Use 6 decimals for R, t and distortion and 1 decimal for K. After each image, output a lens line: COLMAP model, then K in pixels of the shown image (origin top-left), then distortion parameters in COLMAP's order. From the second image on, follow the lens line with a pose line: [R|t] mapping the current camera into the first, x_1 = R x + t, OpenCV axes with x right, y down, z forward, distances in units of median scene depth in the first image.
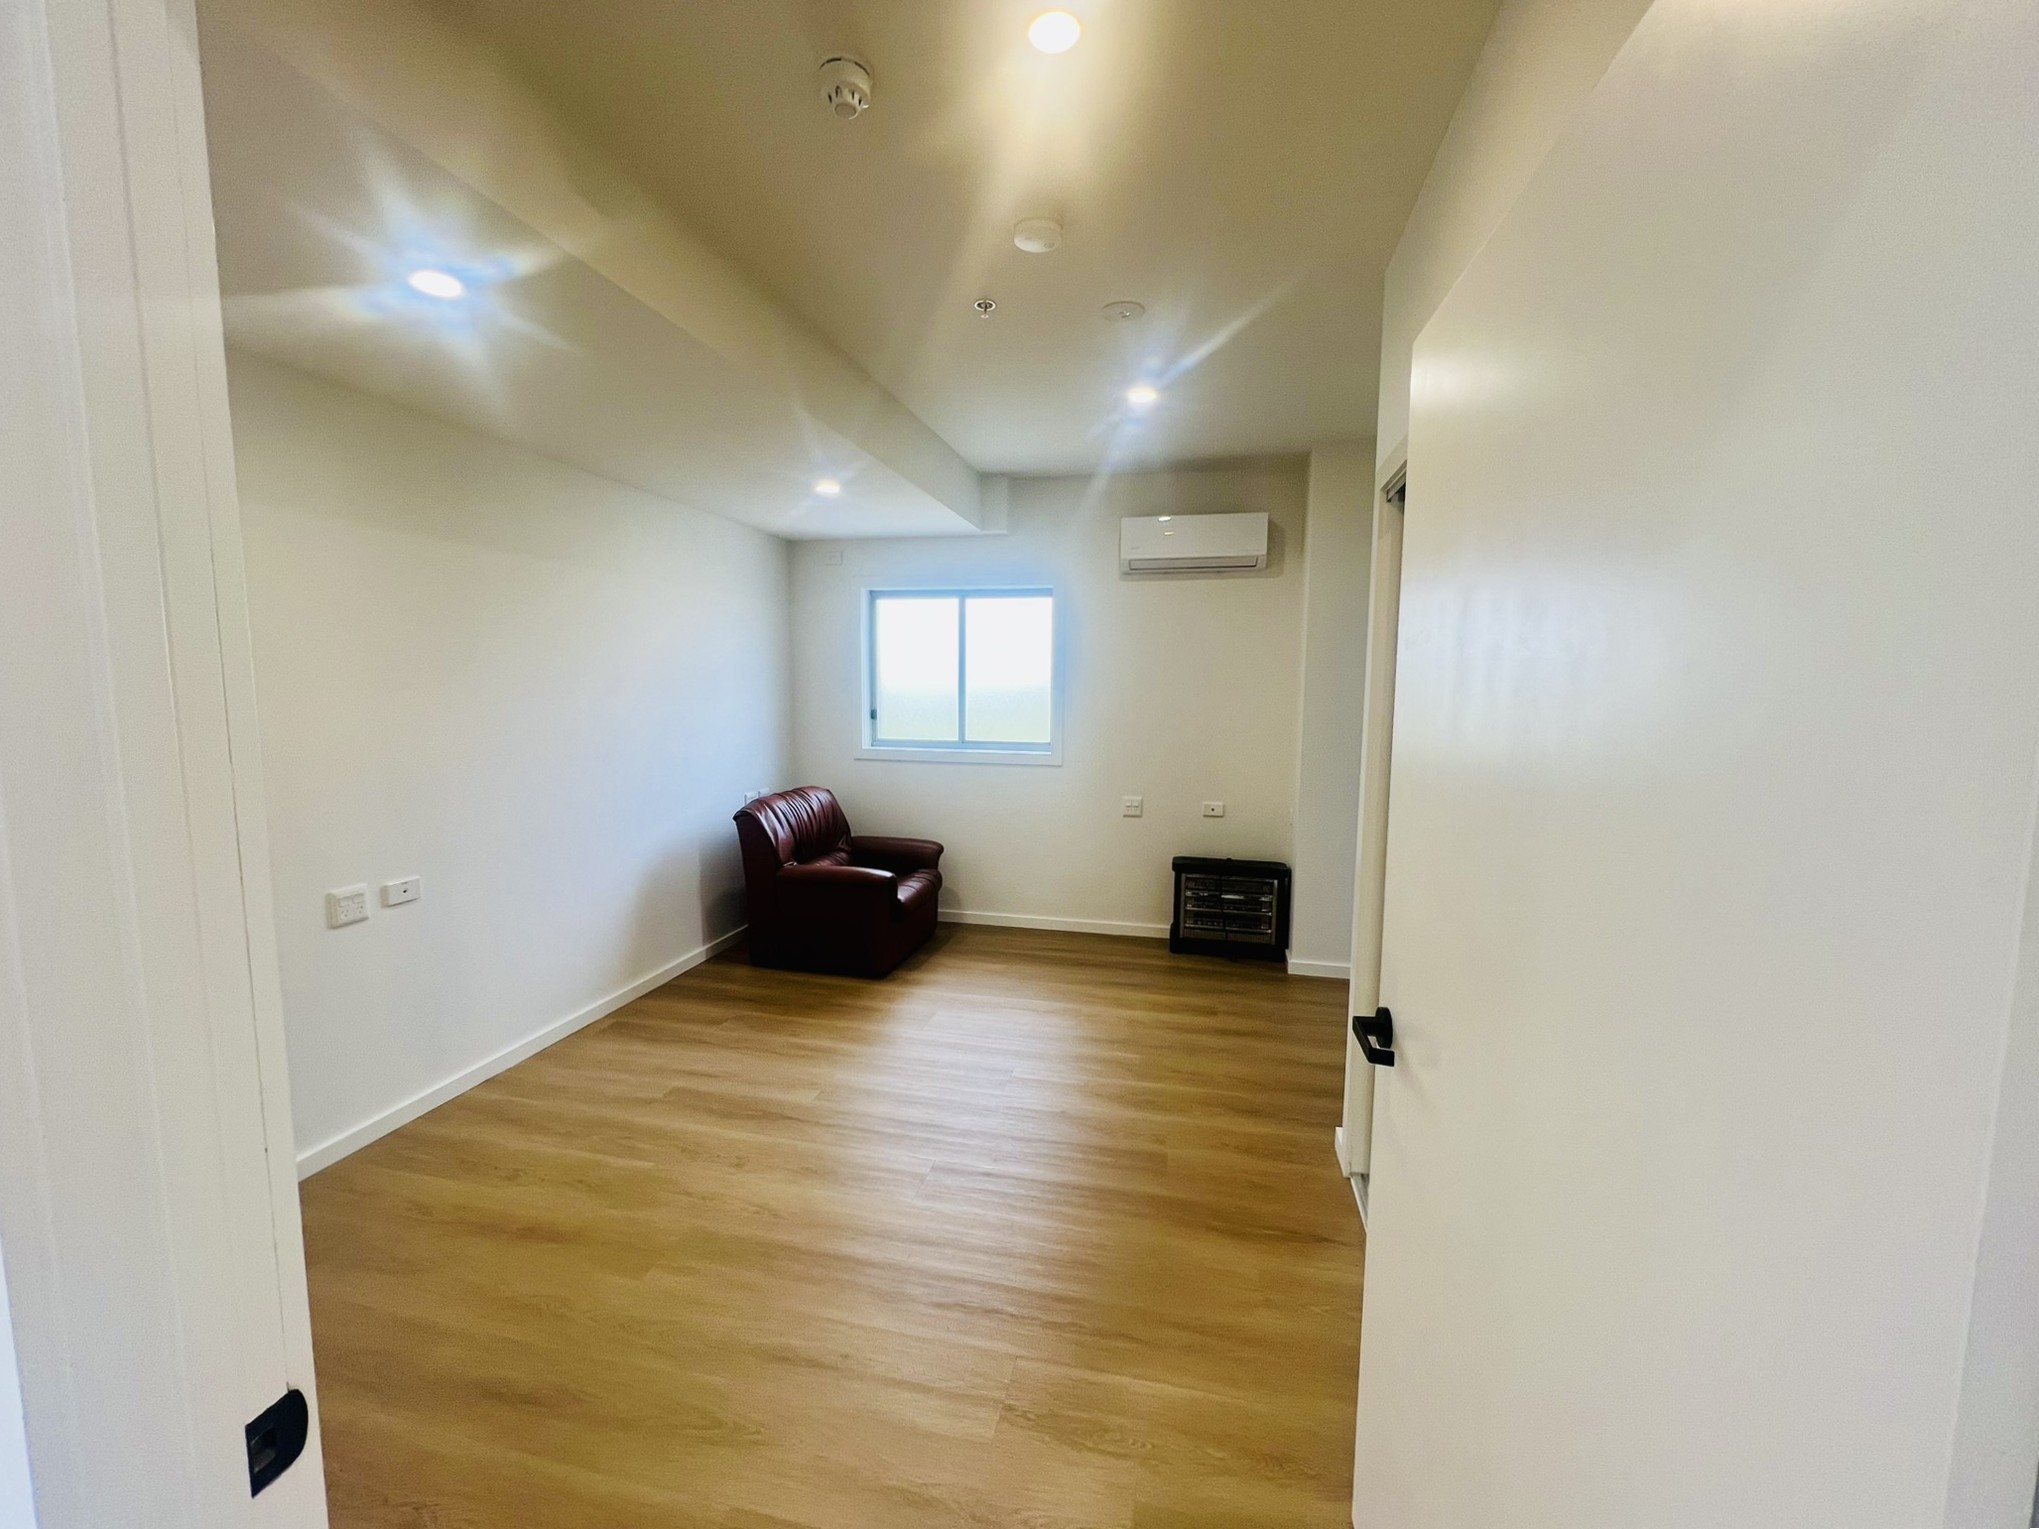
lens RADIAL K [[812.0, 0, 1019.5], [0, 812.0, 764.5], [0, 0, 1]] dist [0.000805, 0.000127]
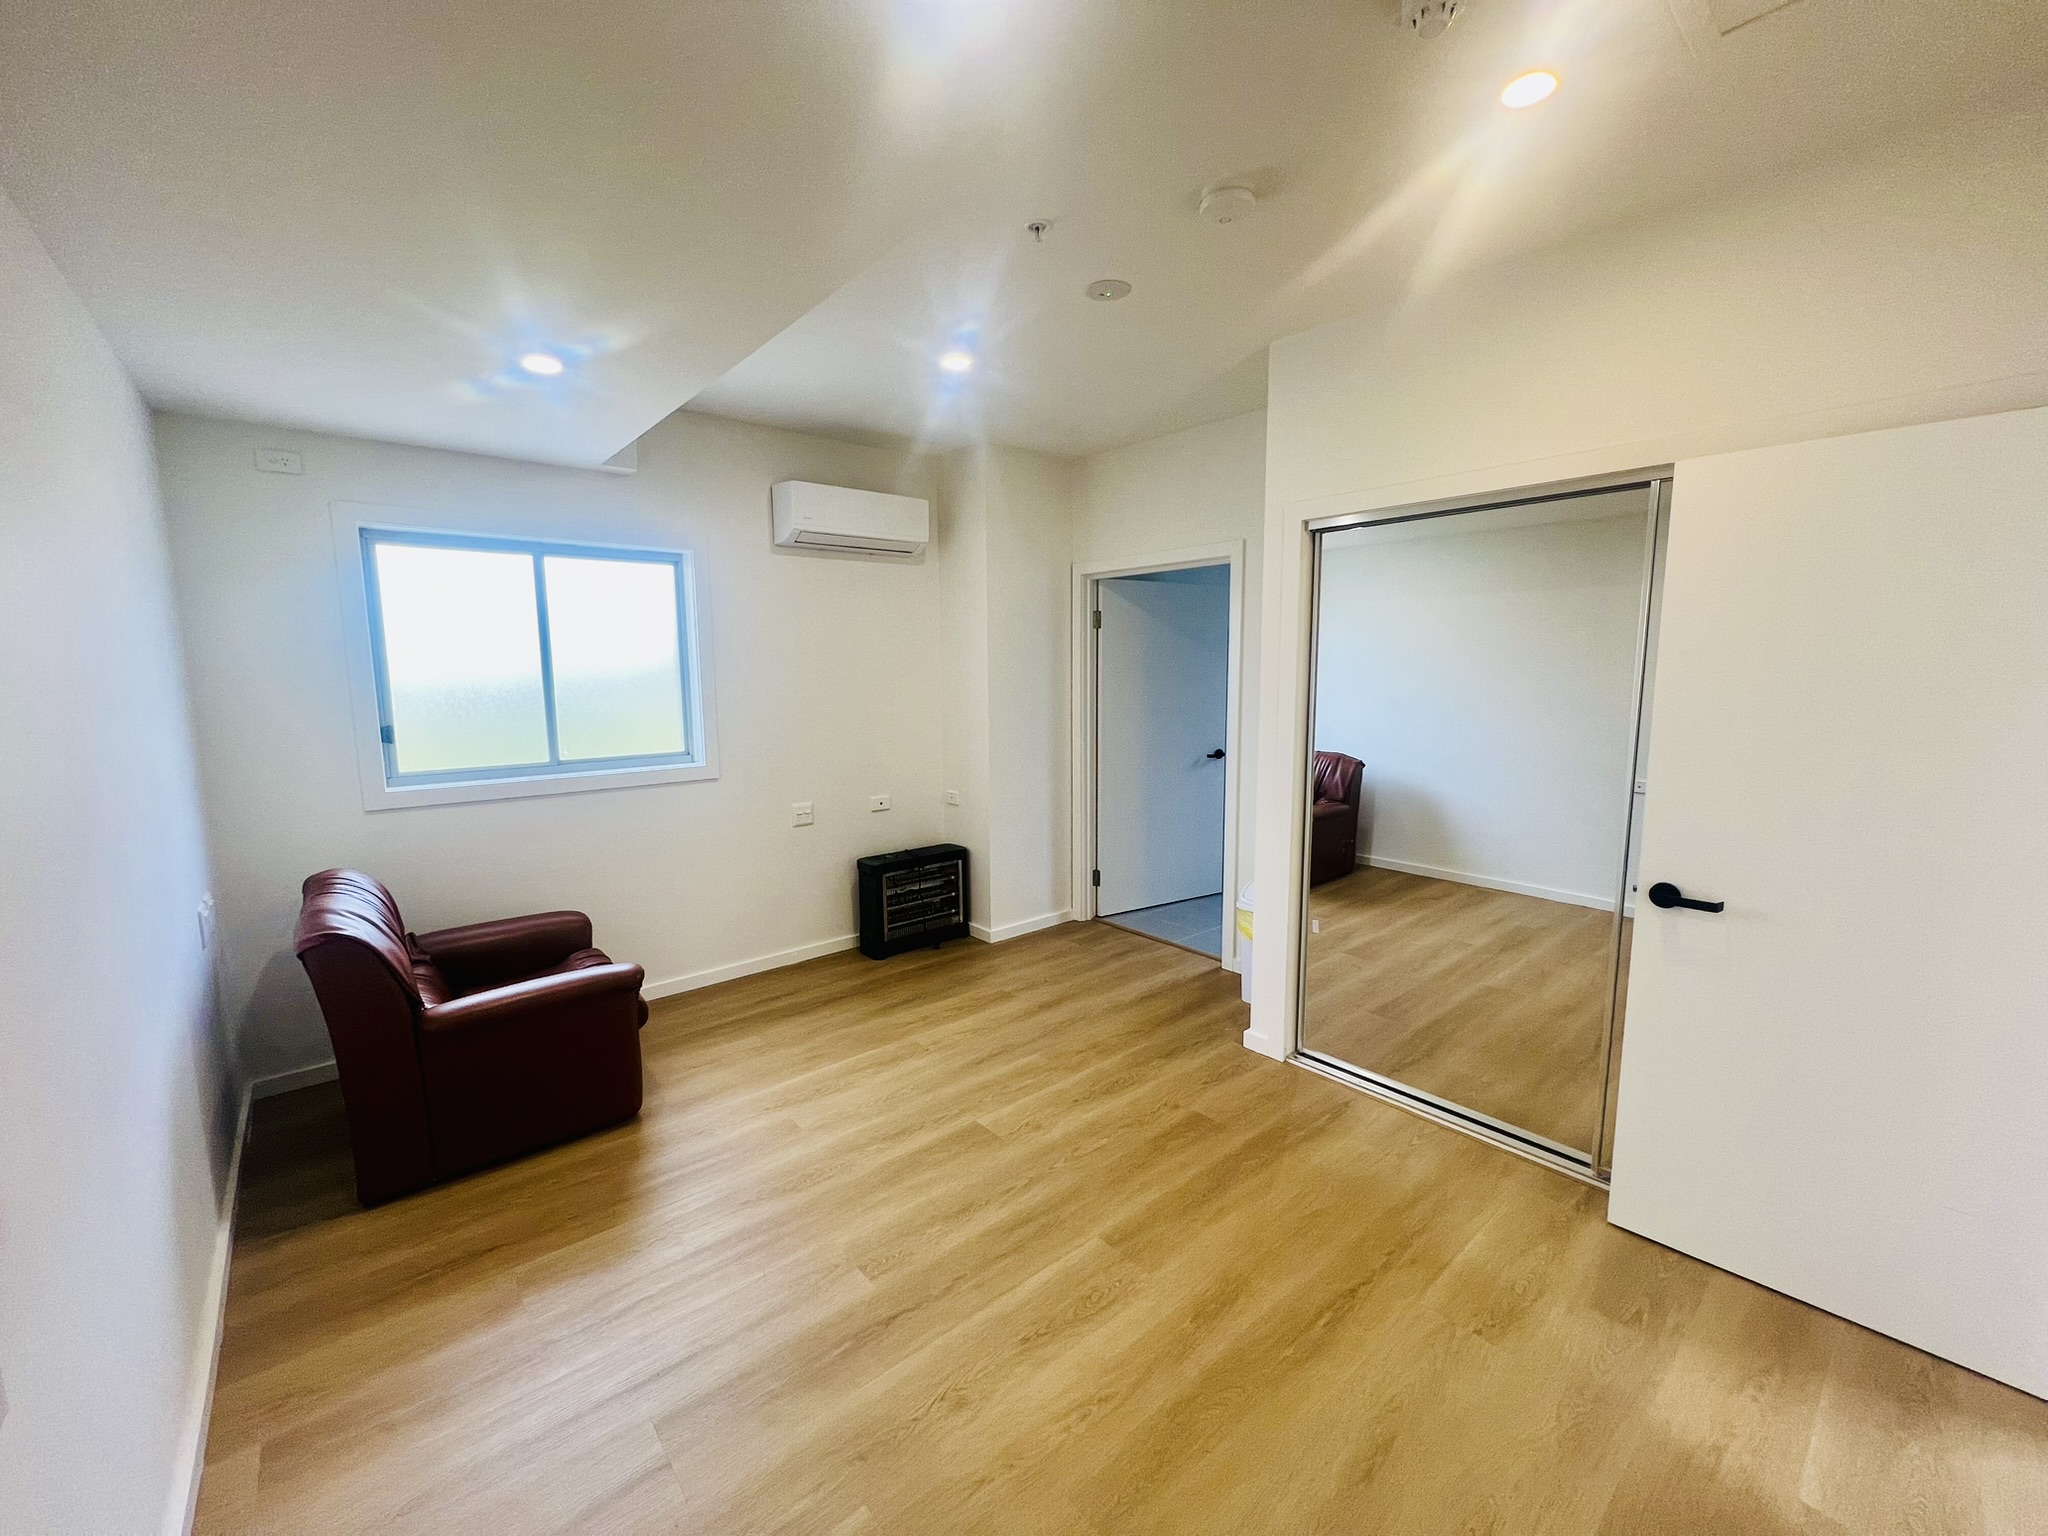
lens RADIAL K [[815.6, 0, 1024.0], [0, 815.6, 768.0], [0, 0, 1]] dist [0.000805, 0.000127]
pose [[0.600825, -0.115185, 0.791038, -0.420425], [0.092668, 0.992929, 0.074198, -0.042147], [-0.793991, 0.028724, 0.607251, 0.280264]]
